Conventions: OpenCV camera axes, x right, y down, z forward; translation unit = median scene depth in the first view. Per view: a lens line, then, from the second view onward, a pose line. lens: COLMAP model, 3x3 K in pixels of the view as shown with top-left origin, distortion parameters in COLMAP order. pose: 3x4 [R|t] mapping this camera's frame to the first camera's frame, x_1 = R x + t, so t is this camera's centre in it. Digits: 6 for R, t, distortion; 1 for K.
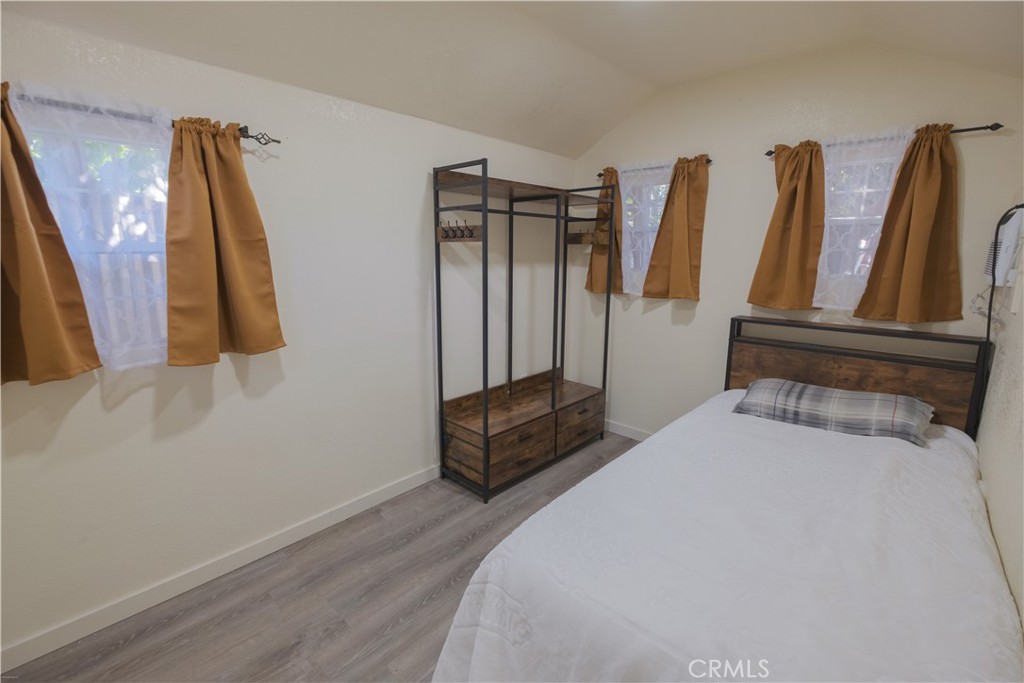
lens RADIAL K [[456.5, 0, 507.2], [0, 456.5, 339.9], [0, 0, 1]] dist [0.002417, 0.000191]
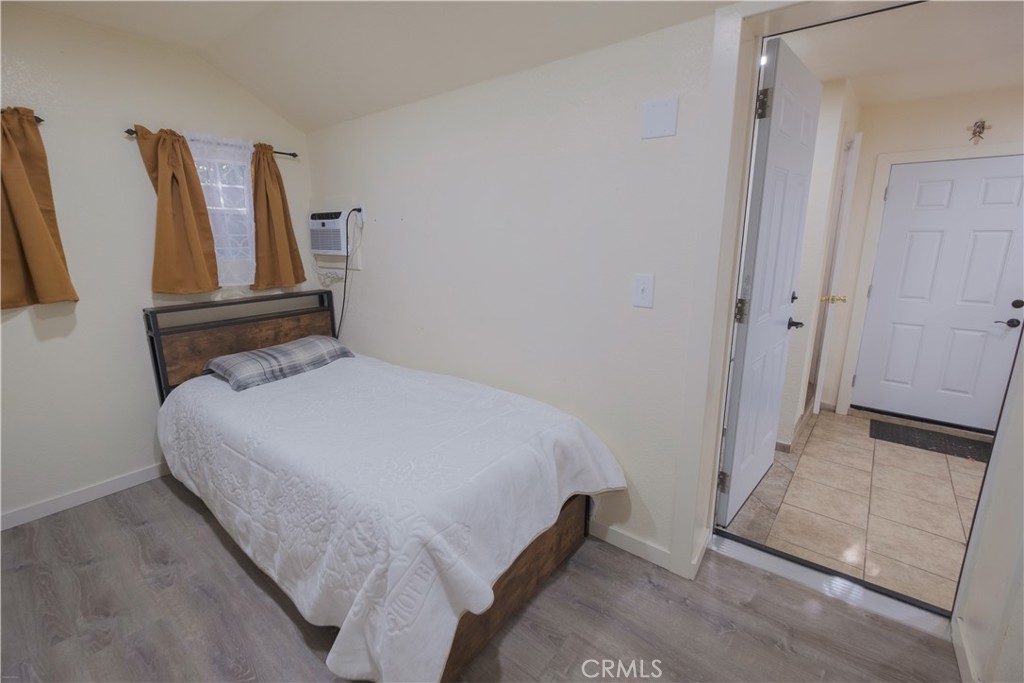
lens RADIAL K [[456.5, 0, 506.9], [0, 456.5, 339.7], [0, 0, 1]] dist [0.002417, 0.000191]
pose [[-0.080705, -0.225981, 0.970783, -0.535371], [0.205603, 0.949240, 0.238058, -0.075514], [-0.975302, 0.218808, -0.030146, 0.400925]]
